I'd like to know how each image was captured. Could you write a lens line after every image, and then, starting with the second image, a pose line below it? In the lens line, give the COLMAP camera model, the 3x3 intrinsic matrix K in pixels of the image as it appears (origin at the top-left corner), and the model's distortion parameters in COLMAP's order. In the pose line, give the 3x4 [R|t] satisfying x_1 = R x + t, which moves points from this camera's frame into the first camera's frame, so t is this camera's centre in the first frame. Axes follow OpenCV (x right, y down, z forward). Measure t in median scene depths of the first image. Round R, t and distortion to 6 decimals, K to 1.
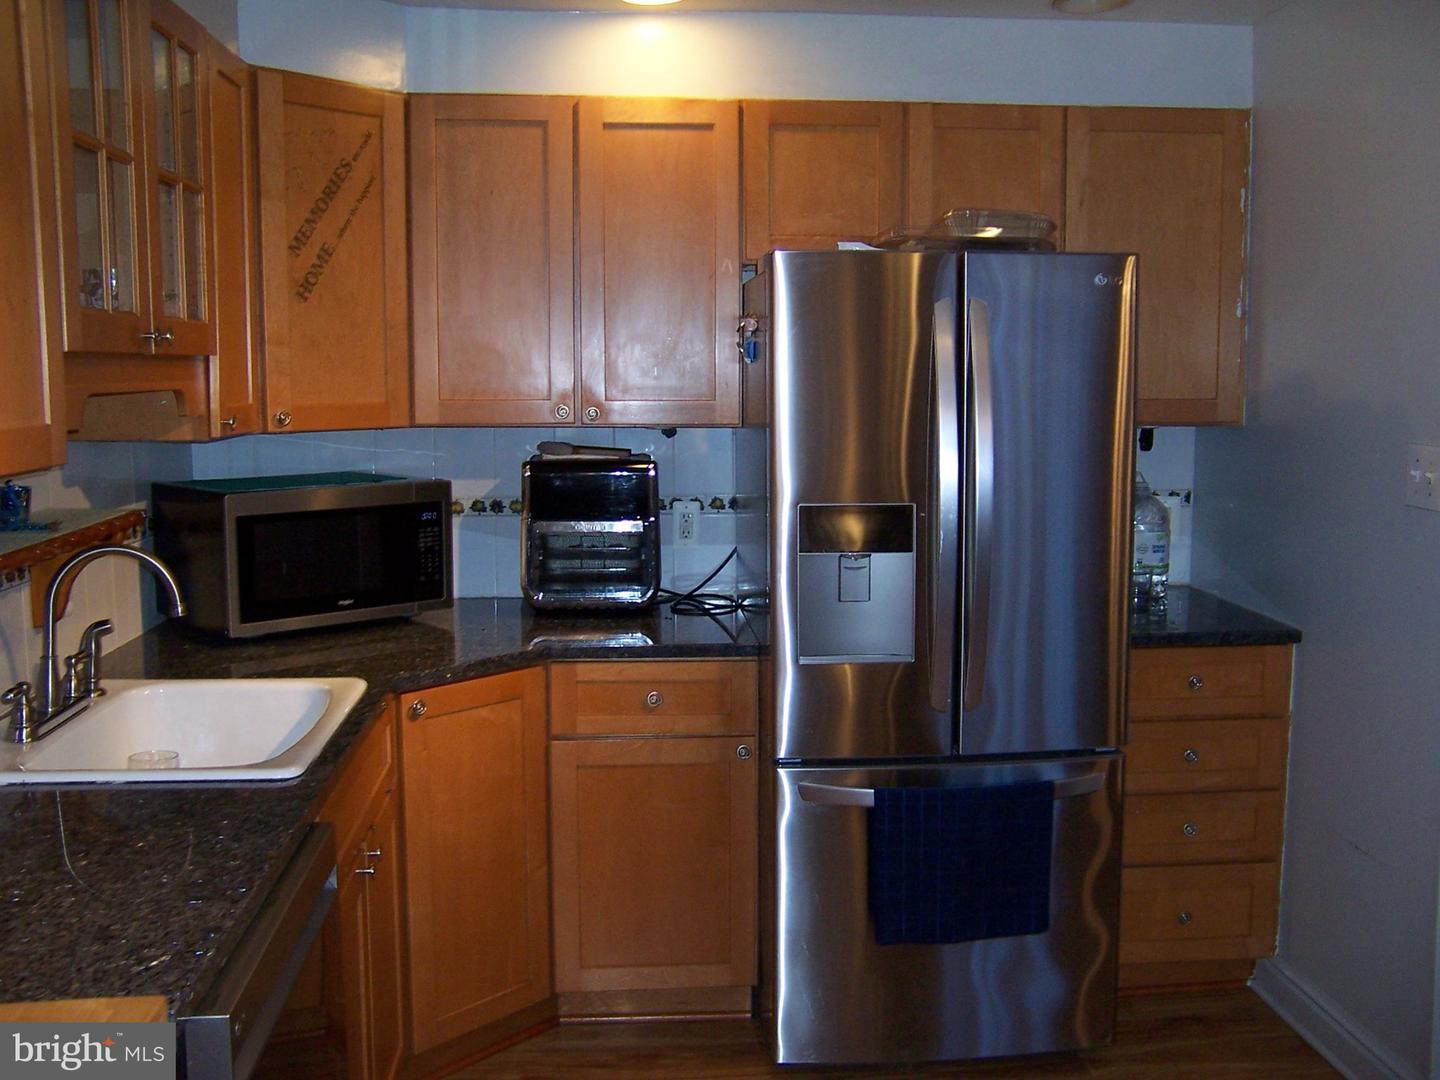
lens RADIAL K [[1426.8, 0, 720.0], [0, 1426.8, 540.0], [0, 0, 1]] dist [-0.085240, 0.007223]
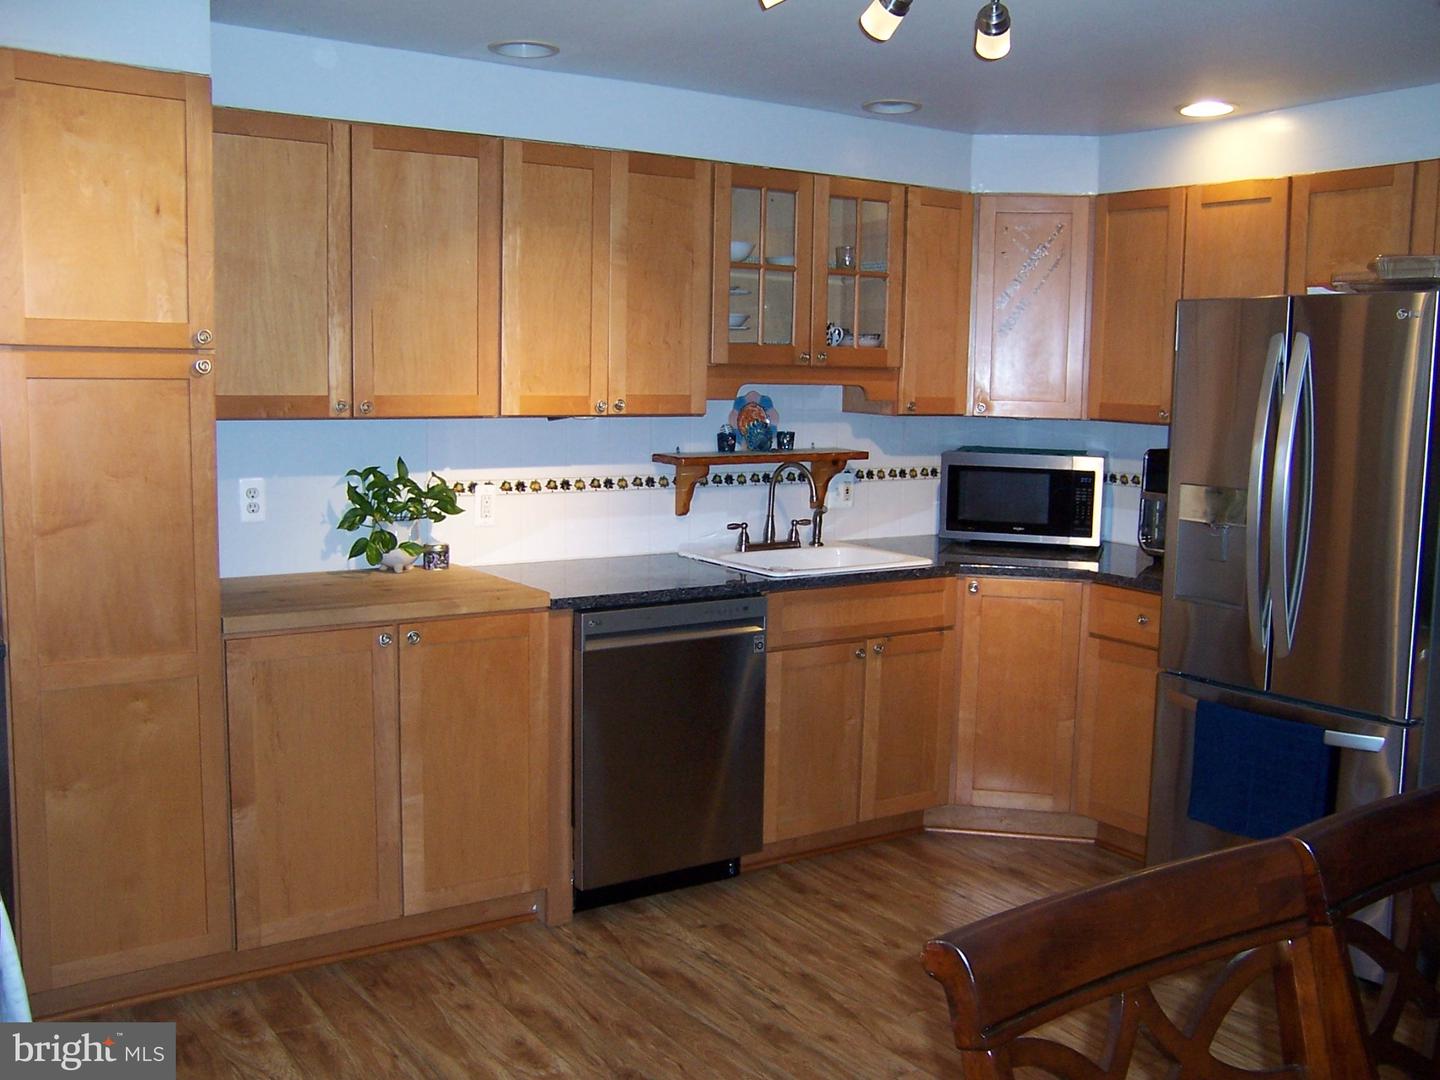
lens RADIAL K [[1411.2, 0, 720.0], [0, 1411.2, 540.0], [0, 0, 1]] dist [0.002397, 0.012283]
pose [[0.487102, 0.121211, -0.864893, 0.901655], [-0.127967, 0.989539, 0.066610, -0.005104], [0.863919, 0.078232, 0.497517, -0.050969]]
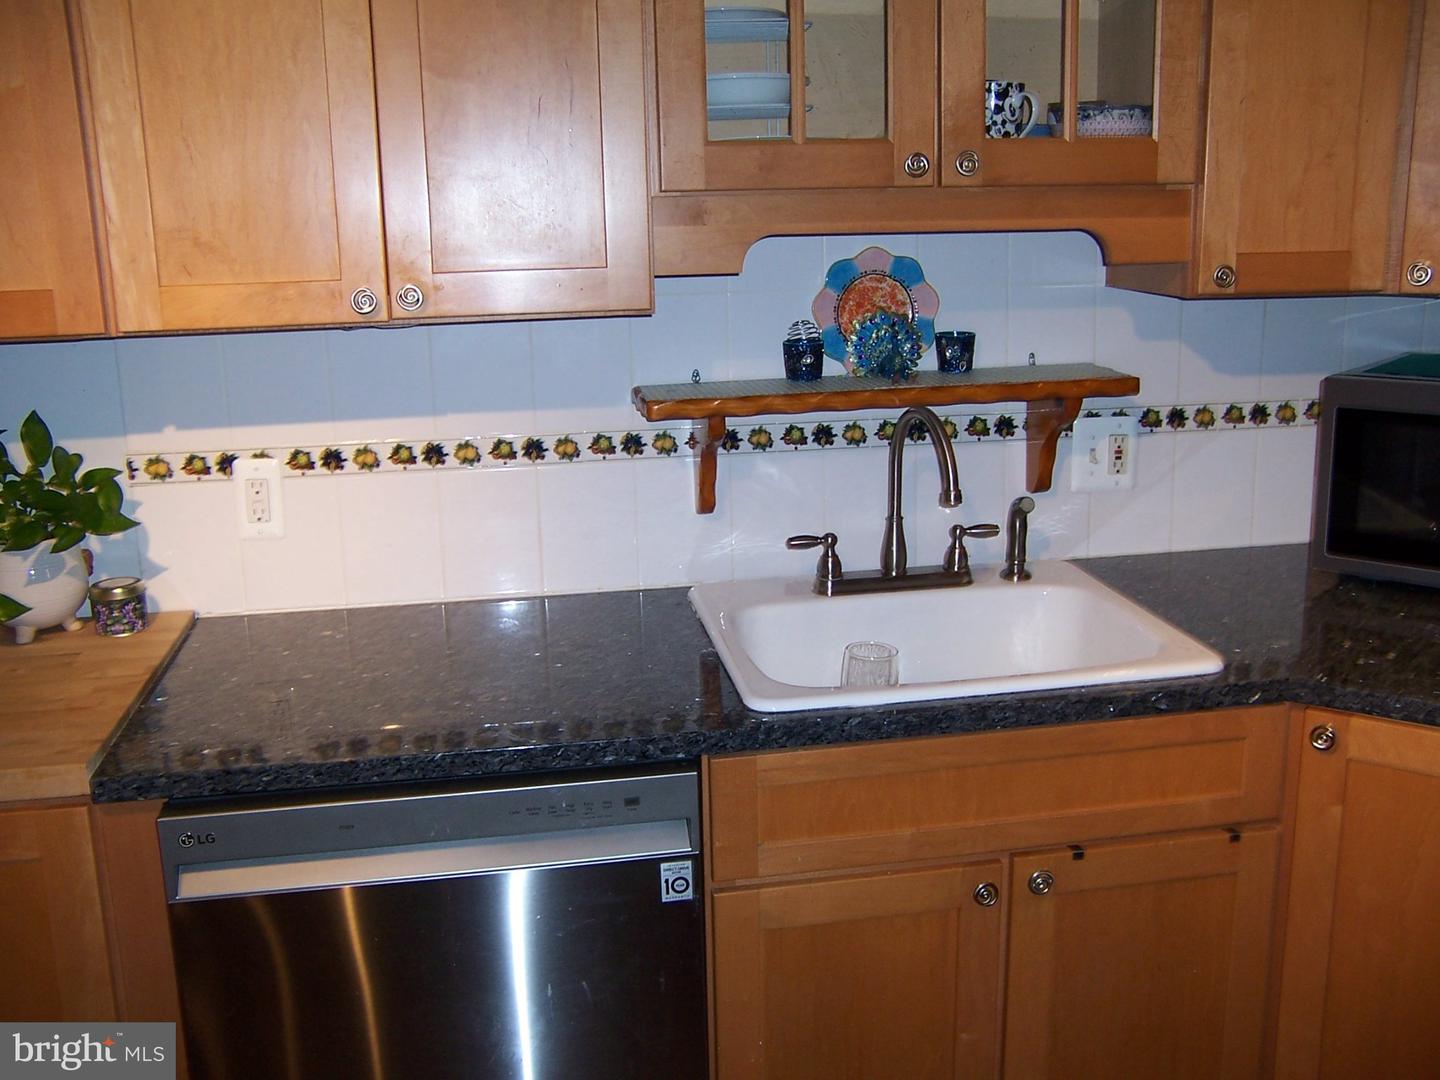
lens RADIAL K [[1426.8, 0, 720.0], [0, 1426.8, 540.0], [0, 0, 1]] dist [-0.085240, 0.007223]
pose [[0.095734, 0.230154, -0.968434, 0.316832], [-0.100698, 0.970151, 0.220607, -0.071954], [0.990300, 0.076400, 0.116053, 0.558692]]
